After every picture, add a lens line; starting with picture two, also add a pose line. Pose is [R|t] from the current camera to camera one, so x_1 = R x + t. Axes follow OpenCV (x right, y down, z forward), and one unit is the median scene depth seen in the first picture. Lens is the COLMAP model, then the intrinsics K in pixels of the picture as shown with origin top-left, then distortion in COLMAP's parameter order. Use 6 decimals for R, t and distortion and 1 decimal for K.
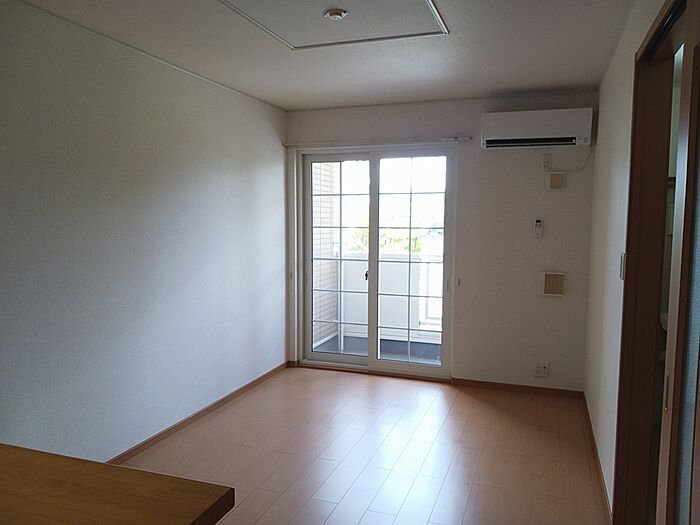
lens RADIAL K [[556.6, 0, 349.7], [0, 556.6, 262.4], [0, 0, 1]] dist [0.012302, 0.001435]
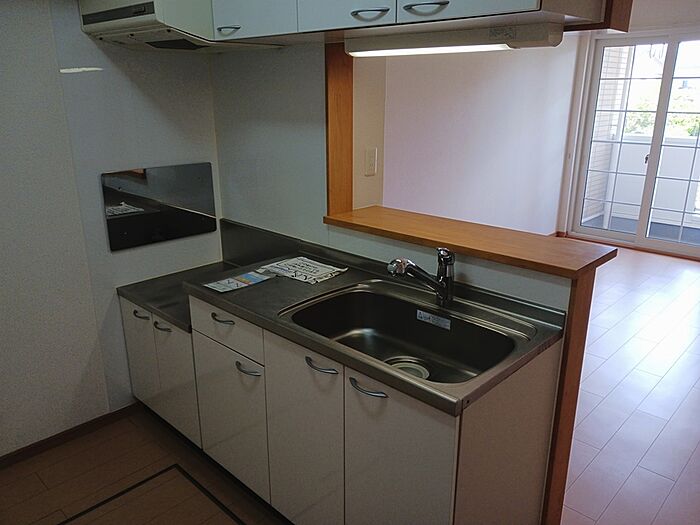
lens RADIAL K [[556.6, 0, 349.1], [0, 556.6, 263.2], [0, 0, 1]] dist [0.012302, 0.001435]
pose [[0.908861, 0.122421, -0.398729, -0.034571], [-0.032456, 0.973816, 0.225008, -0.004074], [0.415835, -0.191560, 0.889037, -0.212111]]
